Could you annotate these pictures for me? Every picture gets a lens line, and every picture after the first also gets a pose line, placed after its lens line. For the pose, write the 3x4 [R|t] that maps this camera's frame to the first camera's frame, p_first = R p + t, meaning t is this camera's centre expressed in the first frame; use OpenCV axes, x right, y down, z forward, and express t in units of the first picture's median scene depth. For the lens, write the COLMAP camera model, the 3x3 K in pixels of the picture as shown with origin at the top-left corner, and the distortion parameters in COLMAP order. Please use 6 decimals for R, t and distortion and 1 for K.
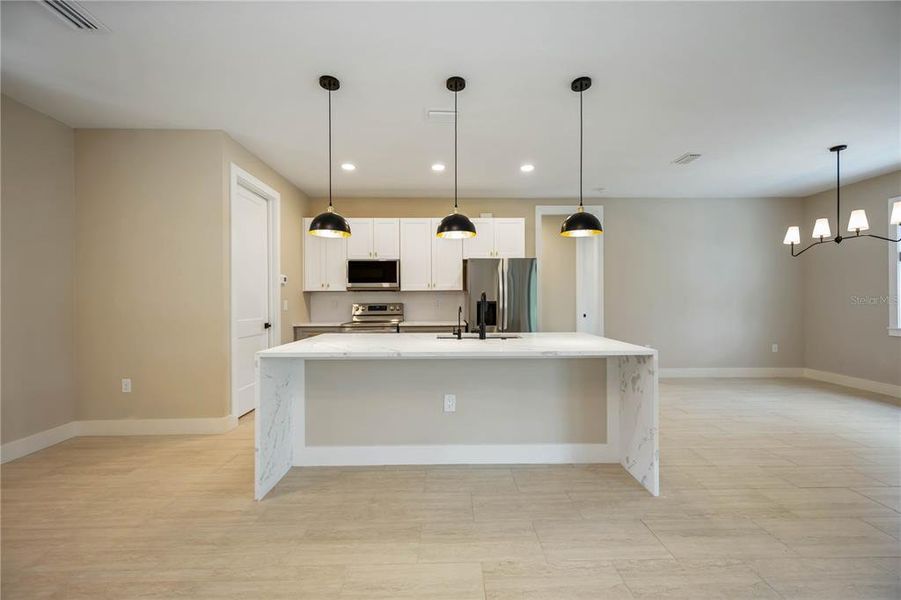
lens RADIAL K [[361.6, 0, 450.8], [0, 361.6, 299.4], [0, 0, 1]] dist [0.011819, -0.001275]
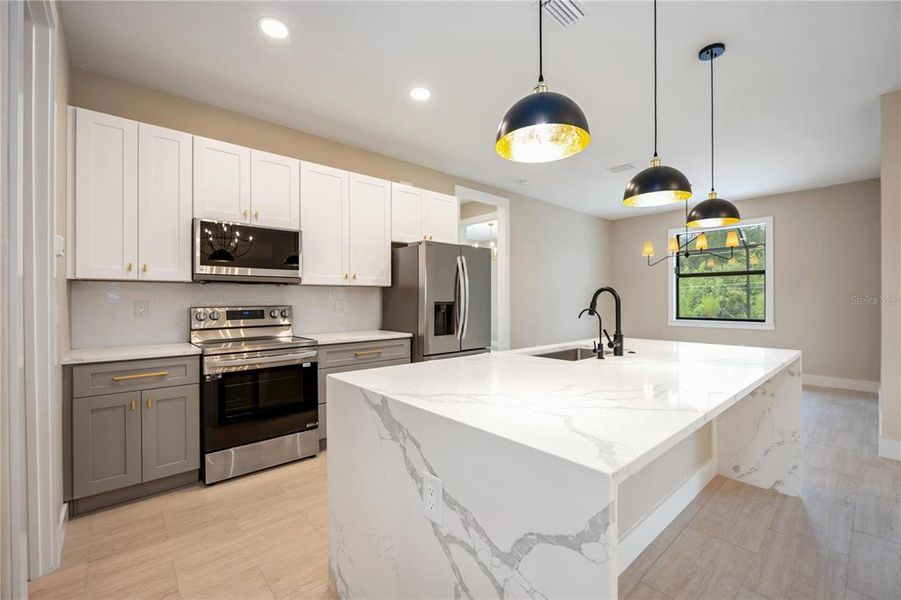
lens RADIAL K [[388.3, 0, 450.9], [0, 388.3, 301.7], [0, 0, 1]] dist [-0.014484, -0.000081]
pose [[0.752722, 0.002827, 0.658332, -0.367392], [-0.003776, 0.999993, 0.000023, 0.003646], [-0.658327, -0.002503, 0.752728, 0.368519]]
